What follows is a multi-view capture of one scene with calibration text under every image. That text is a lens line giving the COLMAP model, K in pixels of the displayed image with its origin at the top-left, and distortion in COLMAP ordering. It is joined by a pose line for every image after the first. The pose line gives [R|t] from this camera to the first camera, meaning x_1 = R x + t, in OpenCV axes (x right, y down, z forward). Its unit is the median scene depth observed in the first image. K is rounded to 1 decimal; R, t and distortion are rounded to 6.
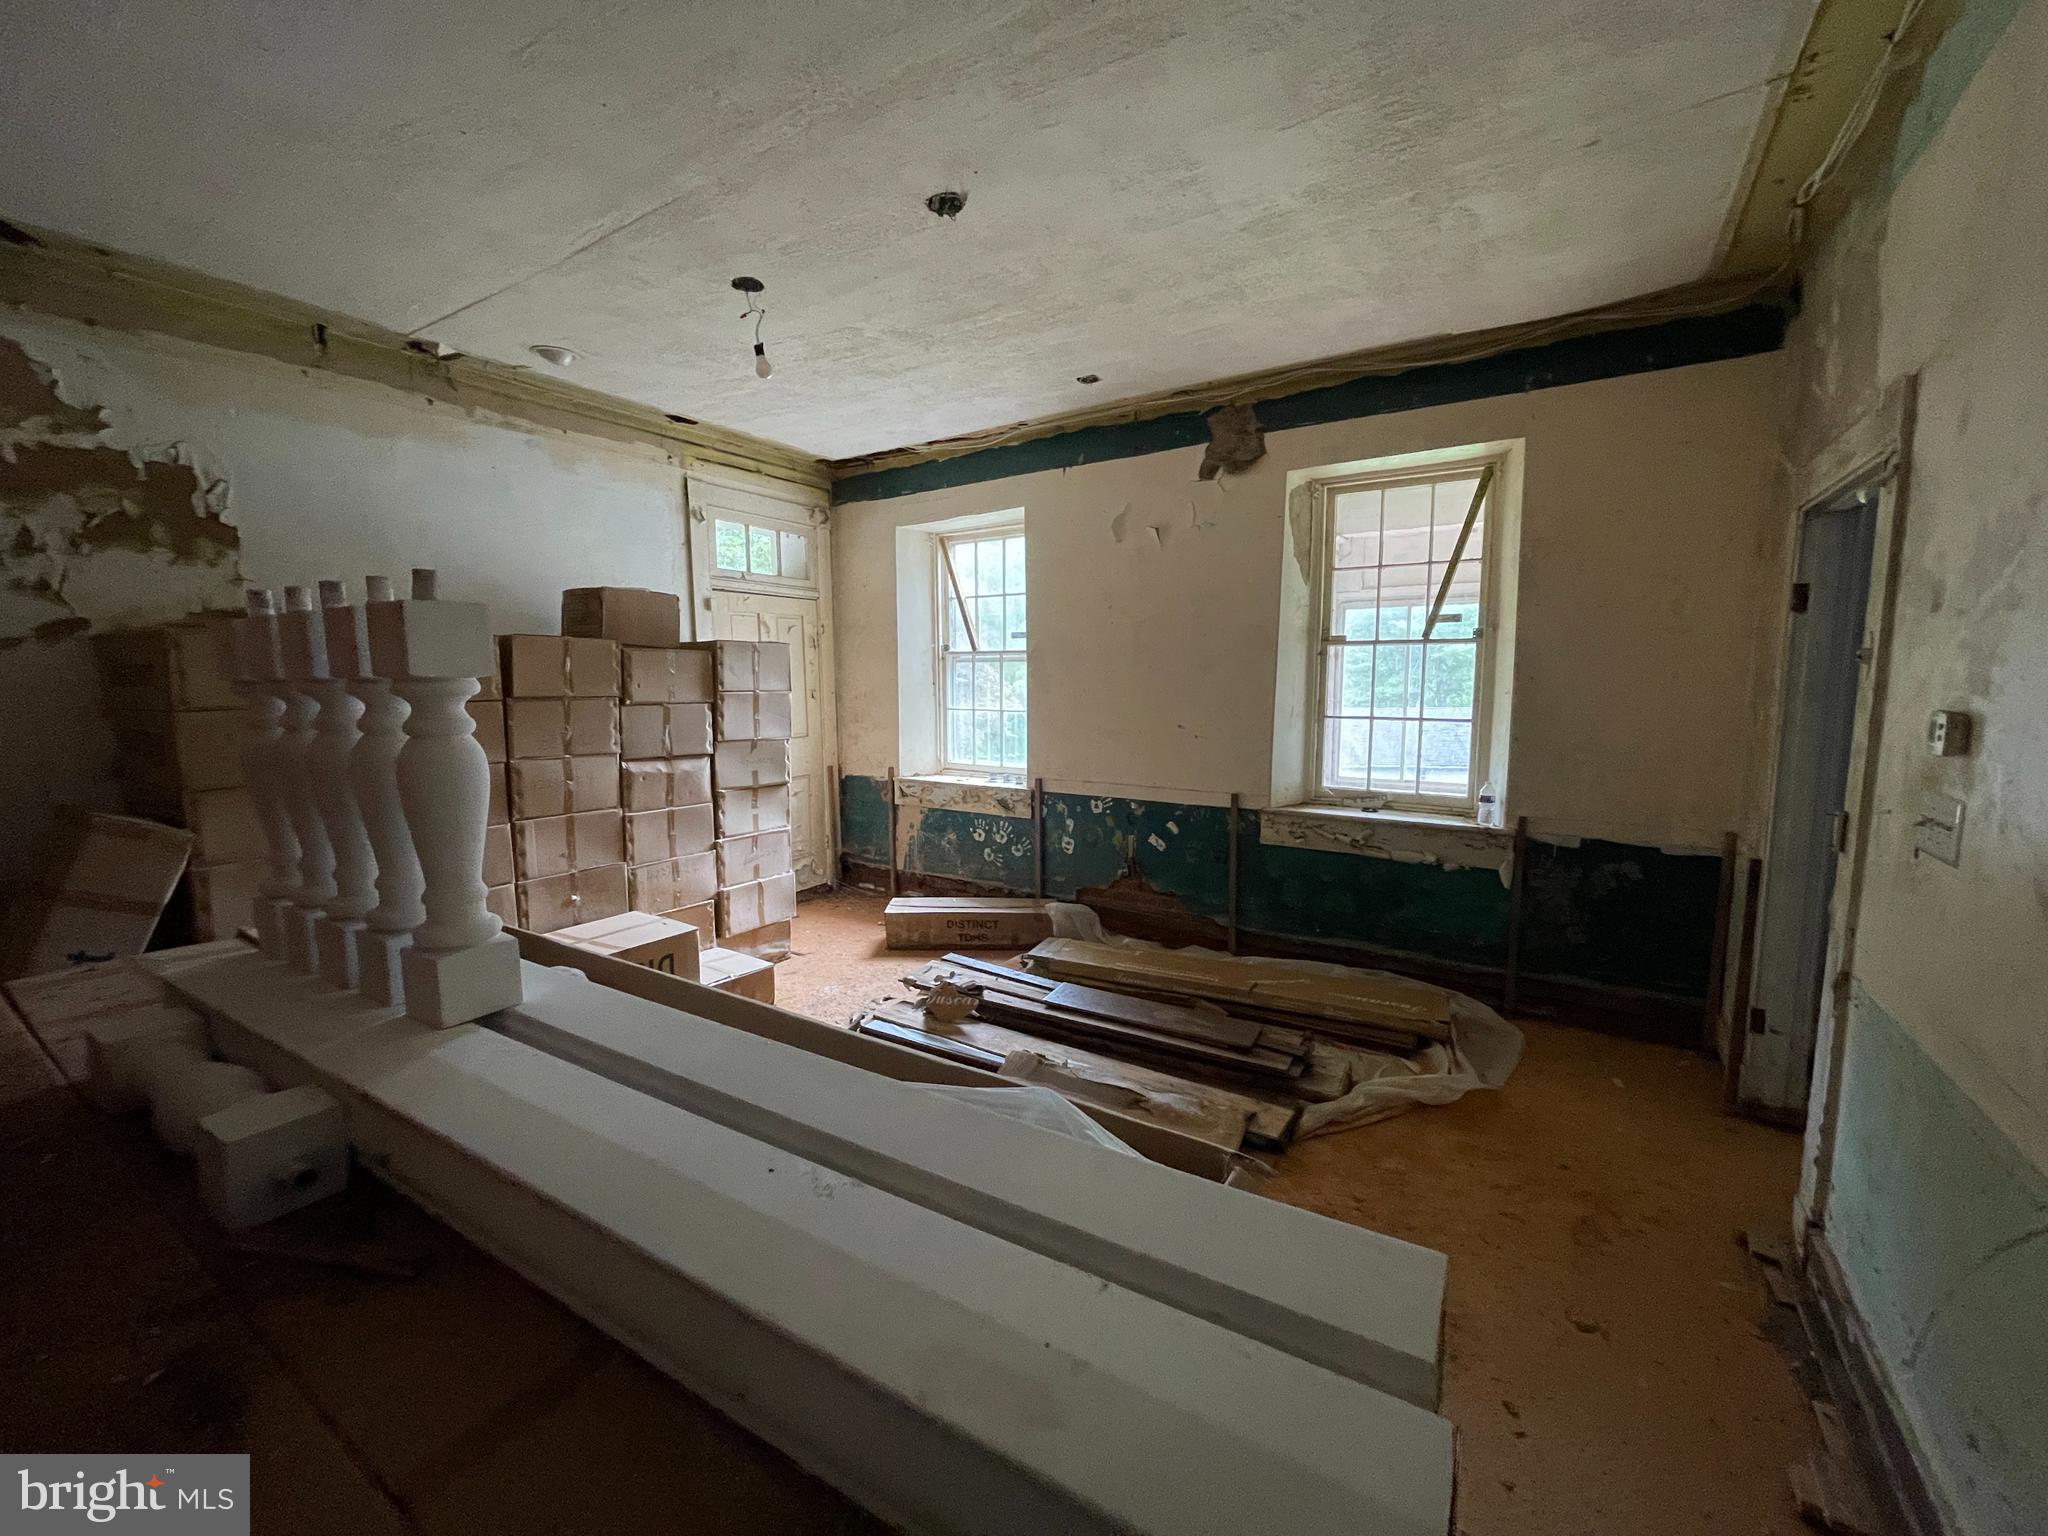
lens RADIAL K [[832.9, 0, 1017.0], [0, 832.9, 766.8], [0, 0, 1]] dist [-0.010397, 0.000059]
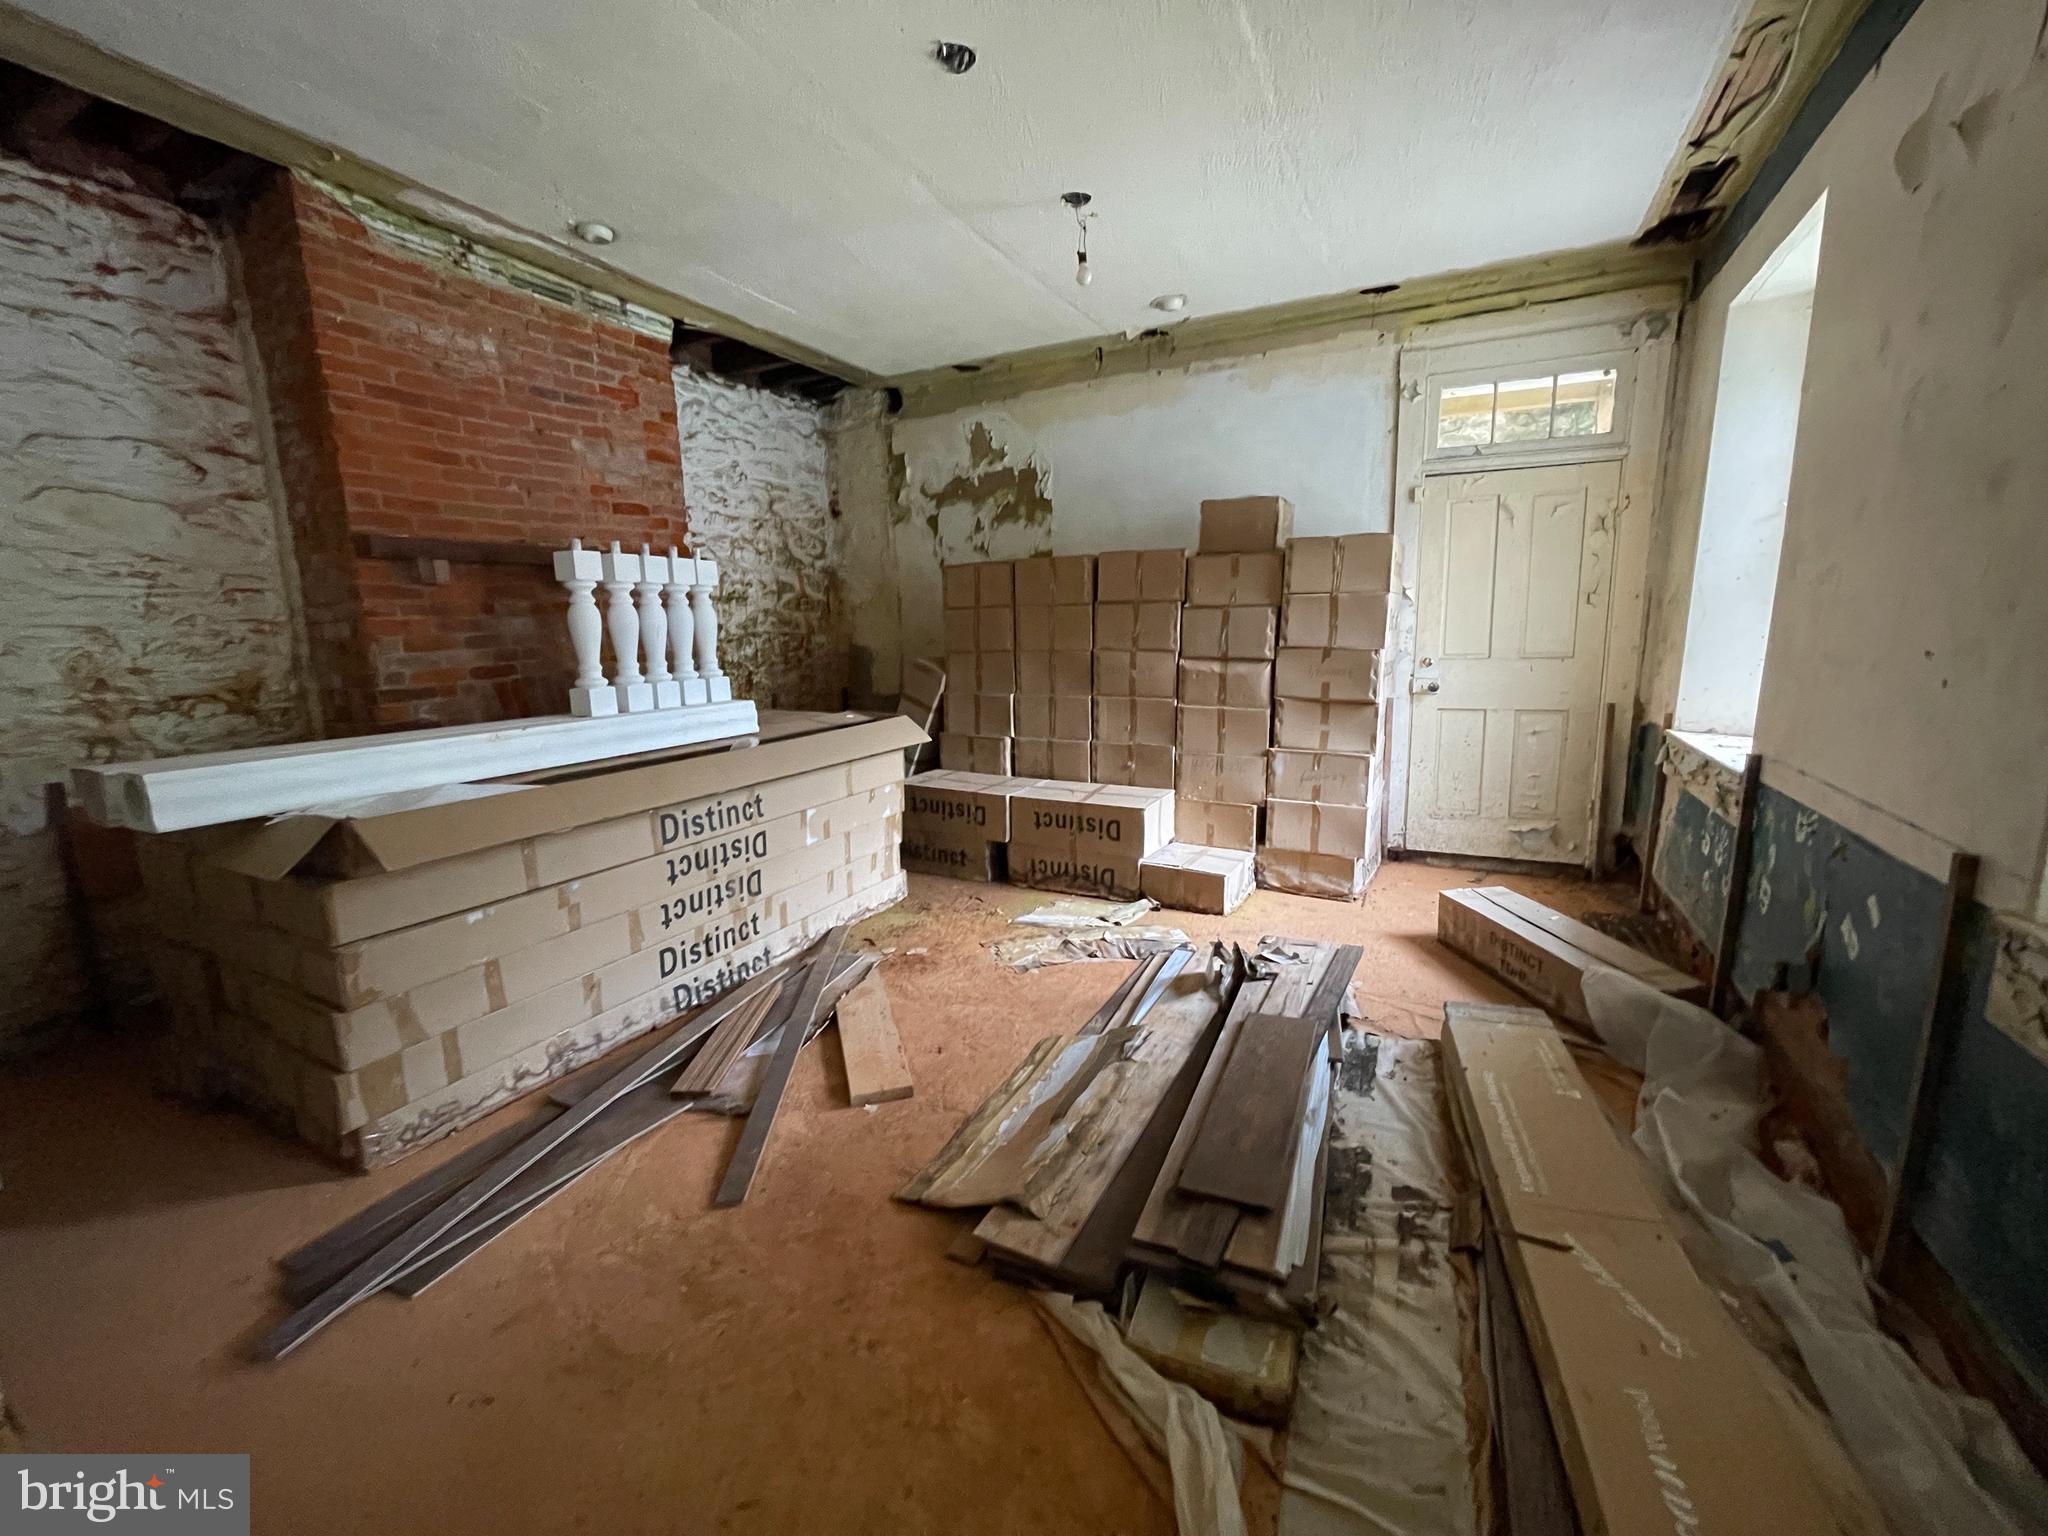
lens RADIAL K [[832.9, 0, 1014.5], [0, 832.9, 776.5], [0, 0, 1]] dist [-0.010397, 0.000059]
pose [[0.084682, 0.182021, -0.979641, 0.615960], [-0.089002, 0.980625, 0.174510, -0.024918], [0.992425, 0.072412, 0.099241, 0.637255]]
